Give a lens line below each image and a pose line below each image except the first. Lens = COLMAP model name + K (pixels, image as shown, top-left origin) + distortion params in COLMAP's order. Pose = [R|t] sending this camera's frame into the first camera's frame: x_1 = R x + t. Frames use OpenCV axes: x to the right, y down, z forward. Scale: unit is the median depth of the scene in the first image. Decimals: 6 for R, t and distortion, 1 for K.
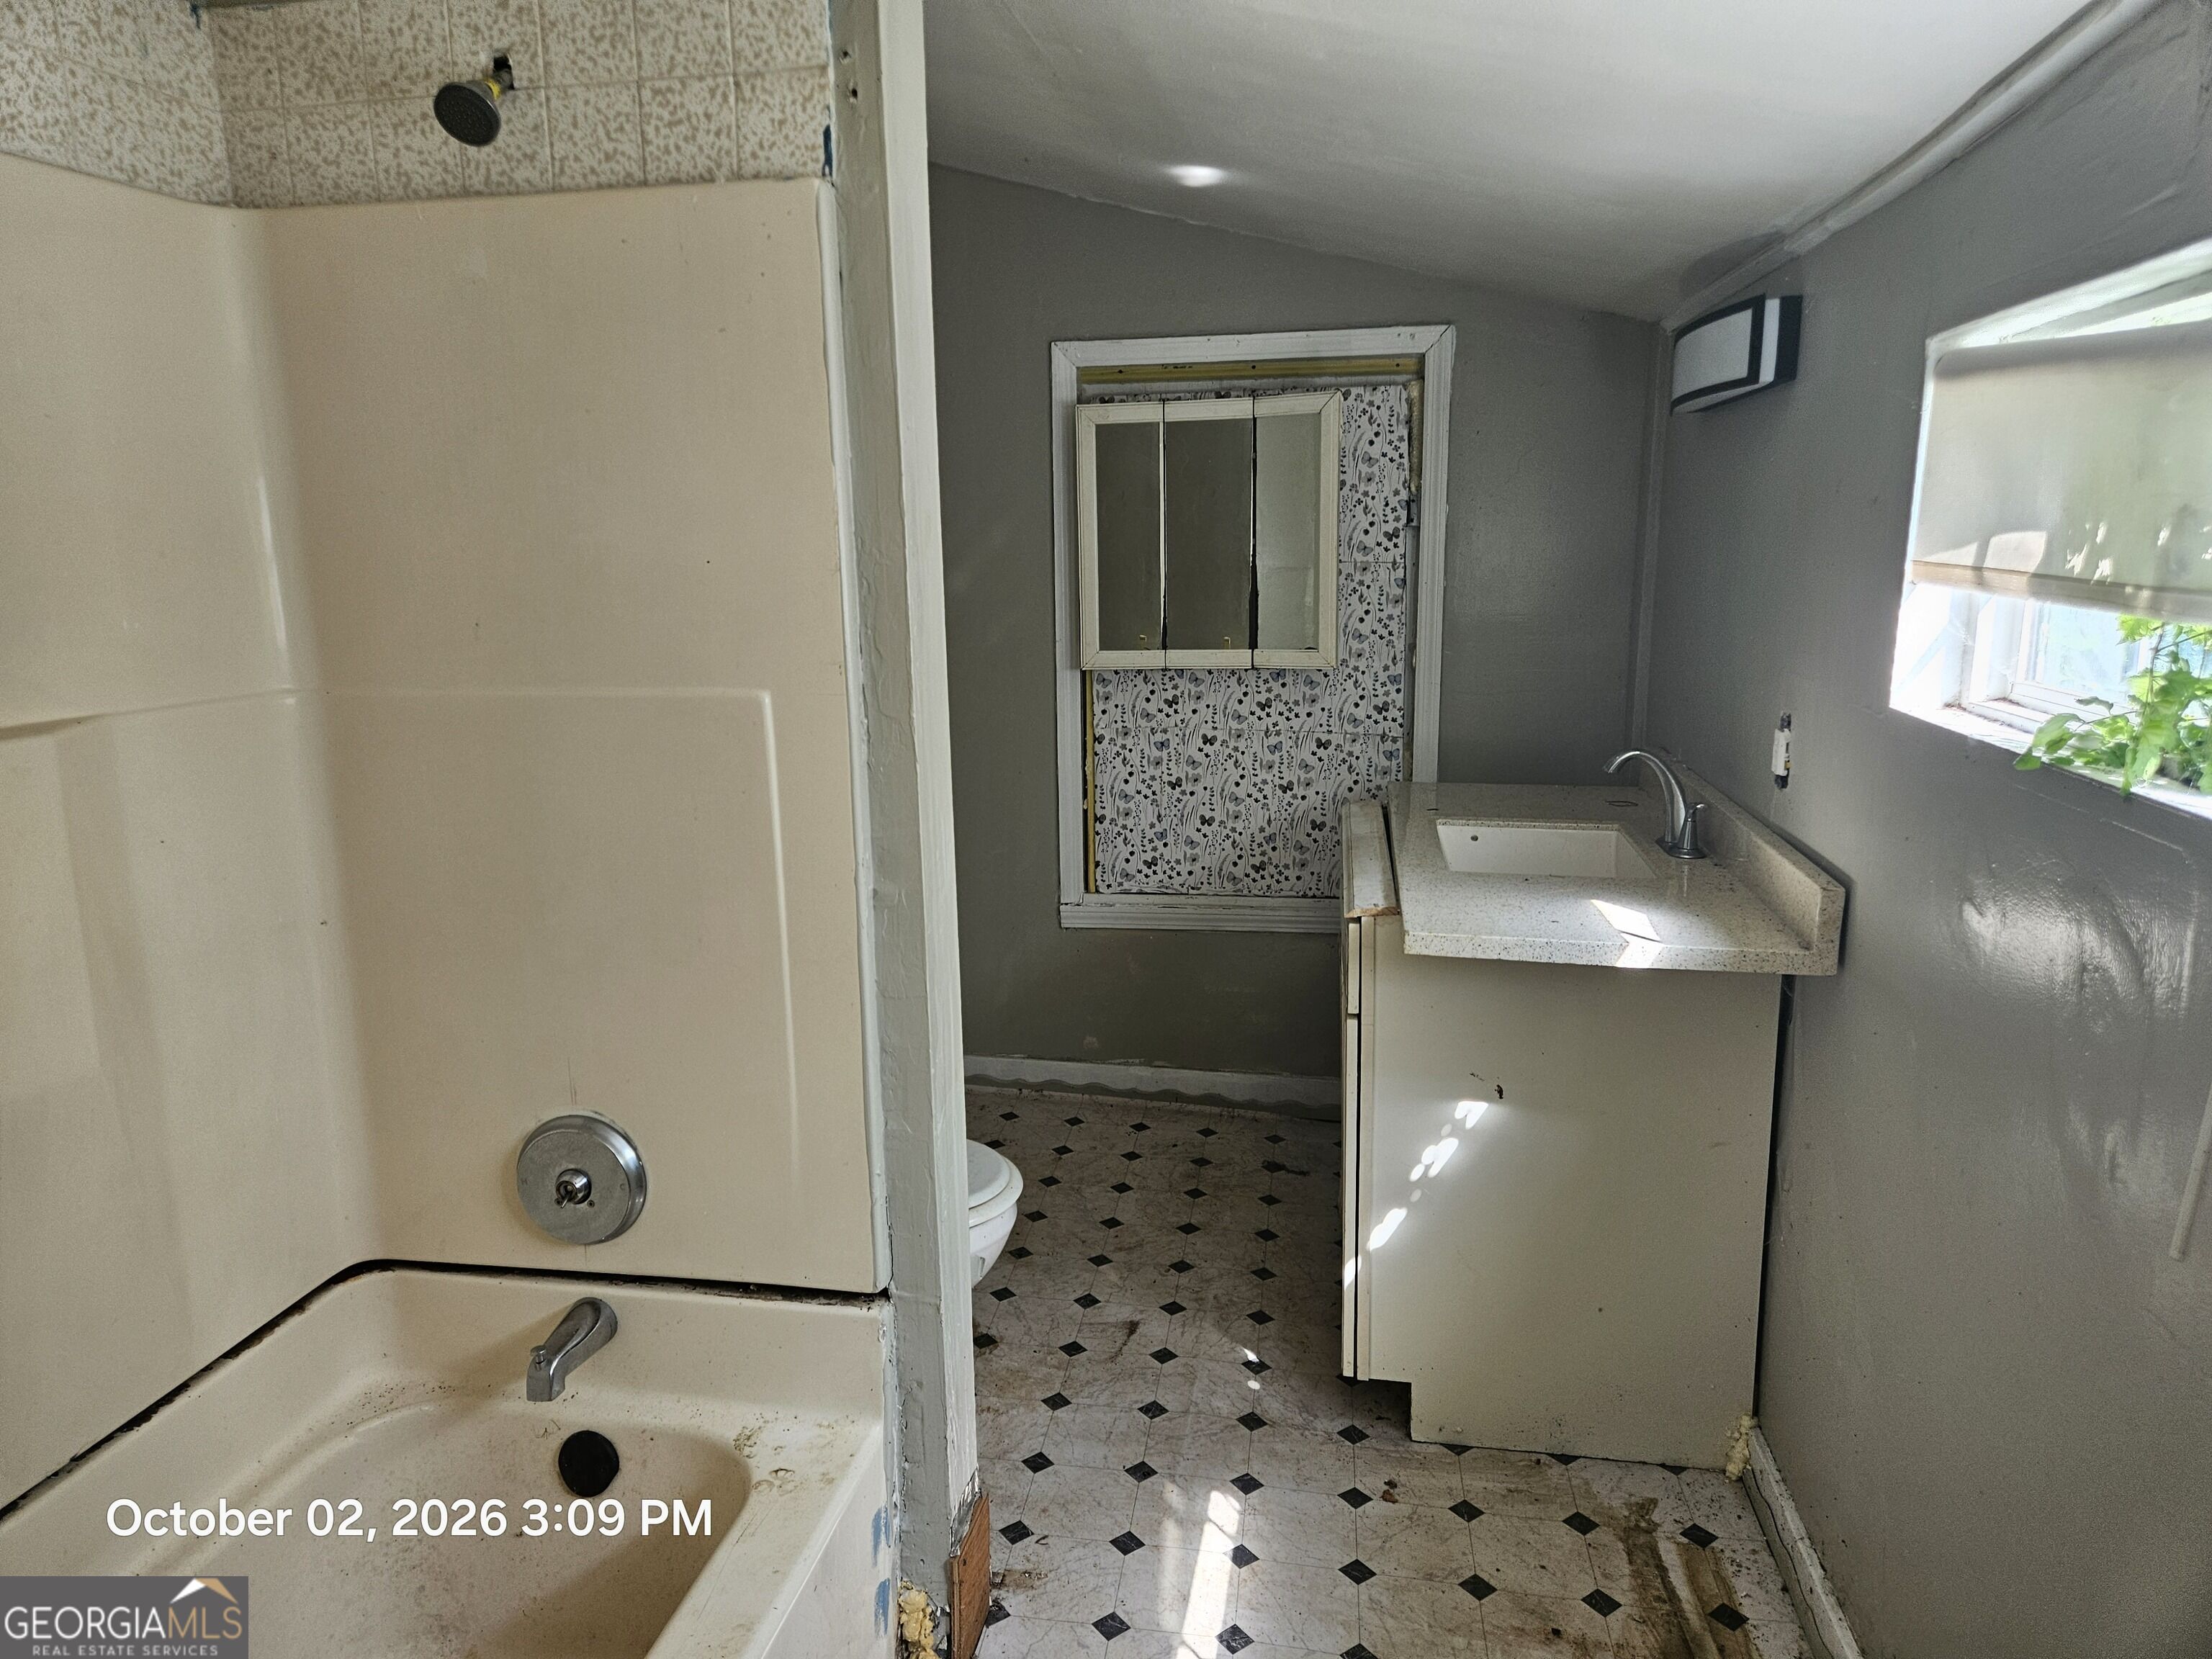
lens RADIAL K [[1491.7, 0, 1095.8], [0, 1491.7, 832.9], [0, 0, 1]] dist [0.053133, -0.026633]
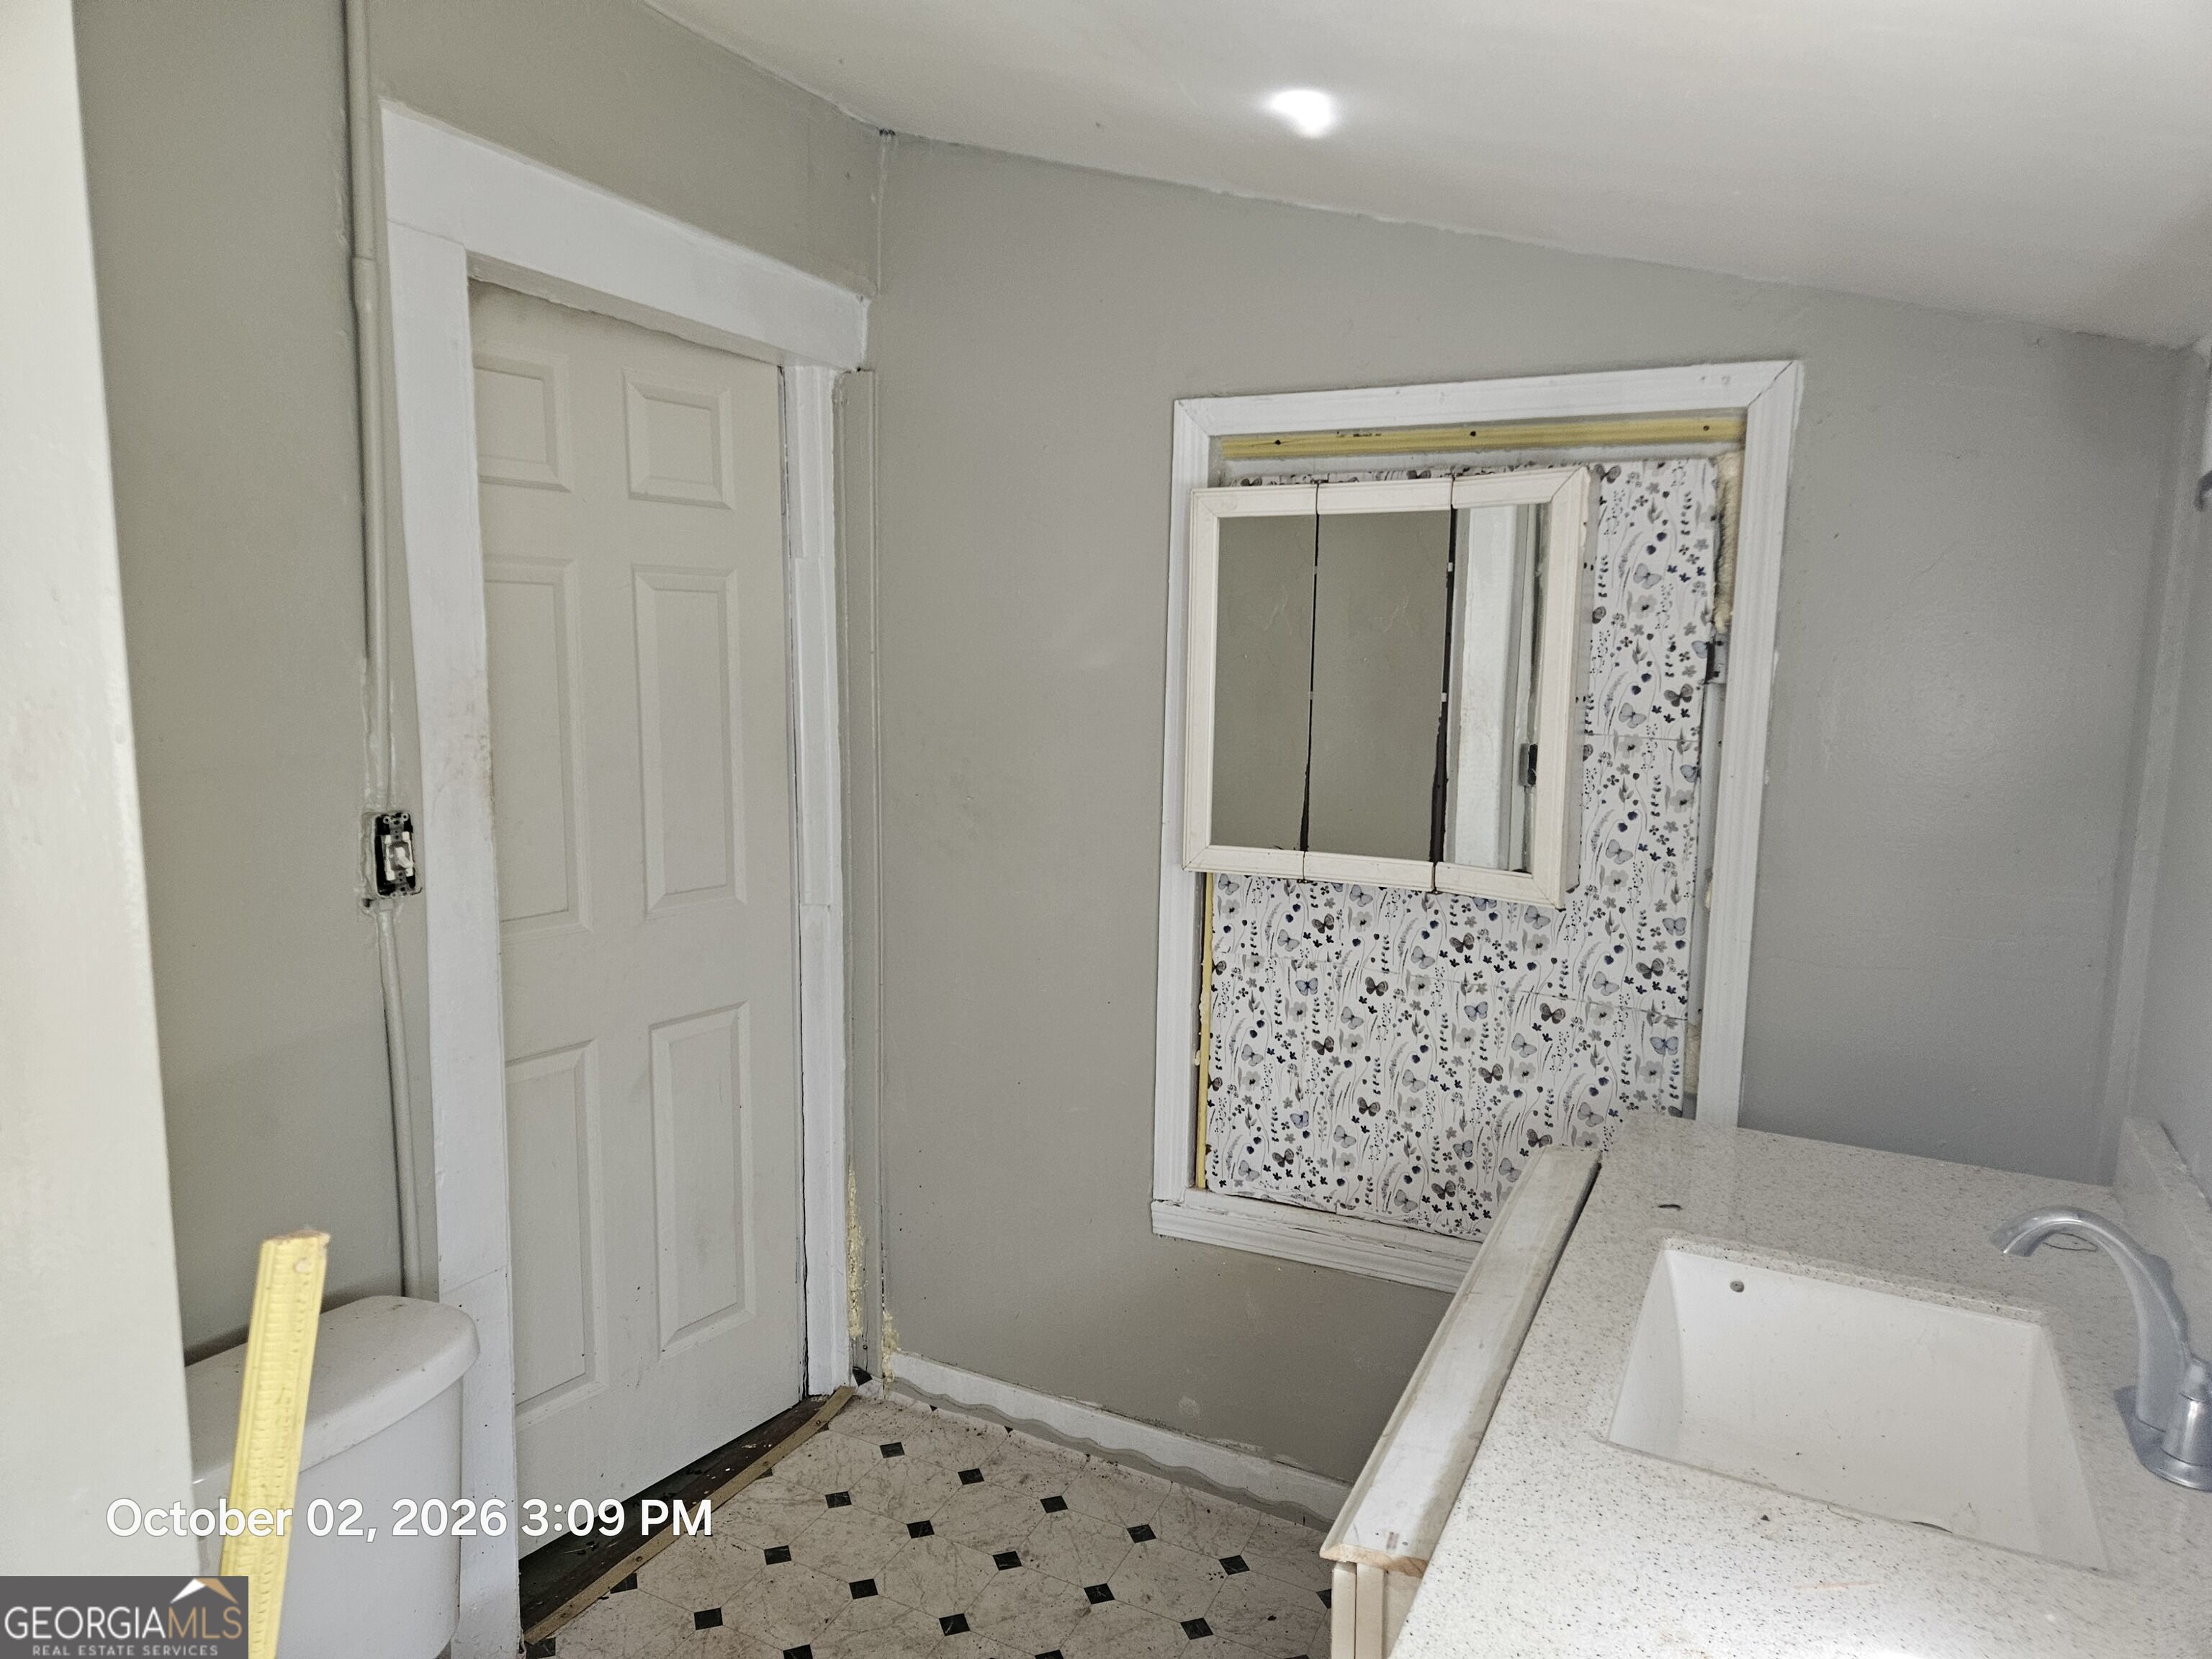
lens RADIAL K [[1491.7, 0, 1109.1], [0, 1491.7, 825.5], [0, 0, 1]] dist [0.053133, -0.026633]
pose [[0.960110, 0.067541, -0.271341, 0.140278], [-0.085372, 0.994861, -0.054444, -0.089488], [0.266270, 0.075437, 0.960942, 0.335222]]
